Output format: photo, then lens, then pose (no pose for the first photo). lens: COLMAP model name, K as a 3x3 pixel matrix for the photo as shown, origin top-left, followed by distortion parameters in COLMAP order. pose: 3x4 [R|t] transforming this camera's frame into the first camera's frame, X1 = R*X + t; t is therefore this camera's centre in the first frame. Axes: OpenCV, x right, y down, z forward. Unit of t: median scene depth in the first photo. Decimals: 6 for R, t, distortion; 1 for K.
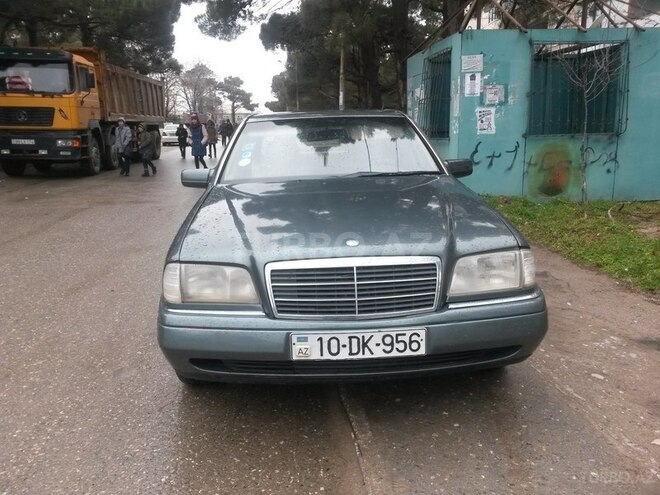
lens RADIAL K [[539.0, 0, 328.0], [0, 539.0, 247.6], [0, 0, 1]] dist [0.083155, -0.121483]
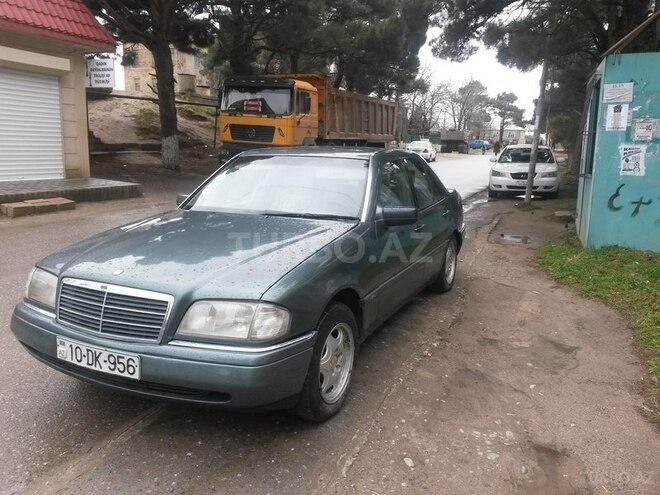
lens RADIAL K [[539.0, 0, 328.0], [0, 539.0, 247.6], [0, 0, 1]] dist [0.083155, -0.121483]
pose [[0.875315, 0.132236, -0.465121, 0.292912], [-0.143938, 0.989532, 0.010451, -0.041366], [0.461634, 0.057801, 0.885185, 0.046591]]
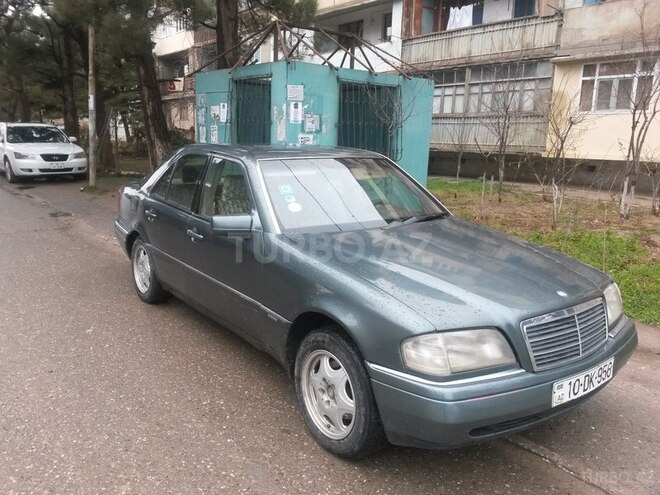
lens RADIAL K [[539.0, 0, 328.0], [0, 539.0, 247.6], [0, 0, 1]] dist [0.083155, -0.121483]
pose [[0.821867, -0.063327, 0.566149, -0.298661], [0.066838, 0.997658, 0.014568, -0.046084], [-0.565745, 0.025868, 0.824174, 0.096067]]
